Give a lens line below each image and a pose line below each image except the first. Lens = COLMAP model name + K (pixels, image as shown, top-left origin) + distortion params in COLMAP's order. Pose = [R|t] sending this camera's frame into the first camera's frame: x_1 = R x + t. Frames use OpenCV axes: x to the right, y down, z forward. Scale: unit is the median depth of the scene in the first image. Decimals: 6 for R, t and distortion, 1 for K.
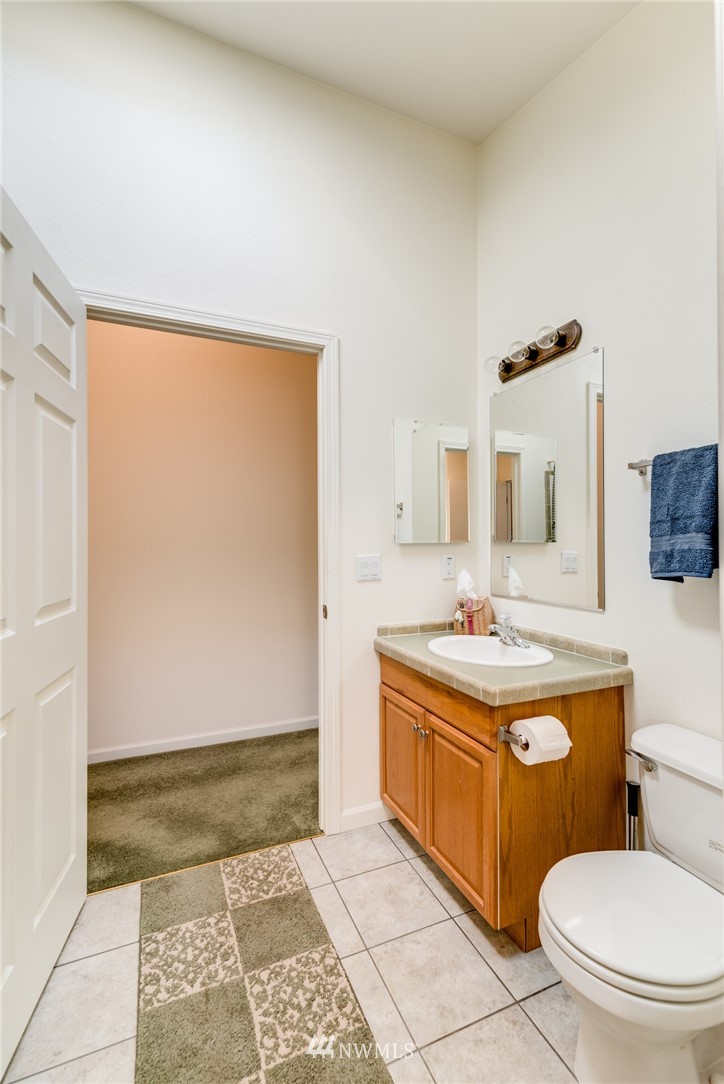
lens RADIAL K [[471.7, 0, 361.5], [0, 471.7, 537.0], [0, 0, 1]] dist [0.001992, 0.000145]
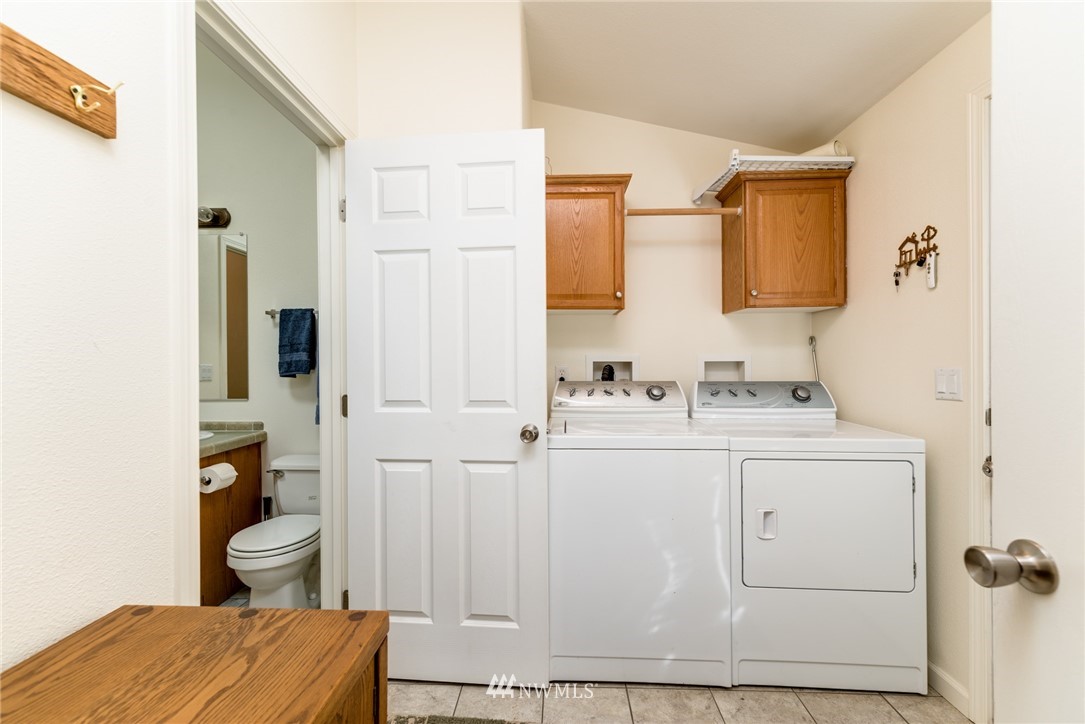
lens RADIAL K [[468.1, 0, 540.2], [0, 468.1, 358.9], [0, 0, 1]] dist [0.012282, -0.000698]
pose [[0.431837, -0.007532, 0.901920, -0.589323], [-0.008252, 0.999890, 0.012301, -0.011056], [-0.901914, -0.012755, 0.431728, -0.692787]]
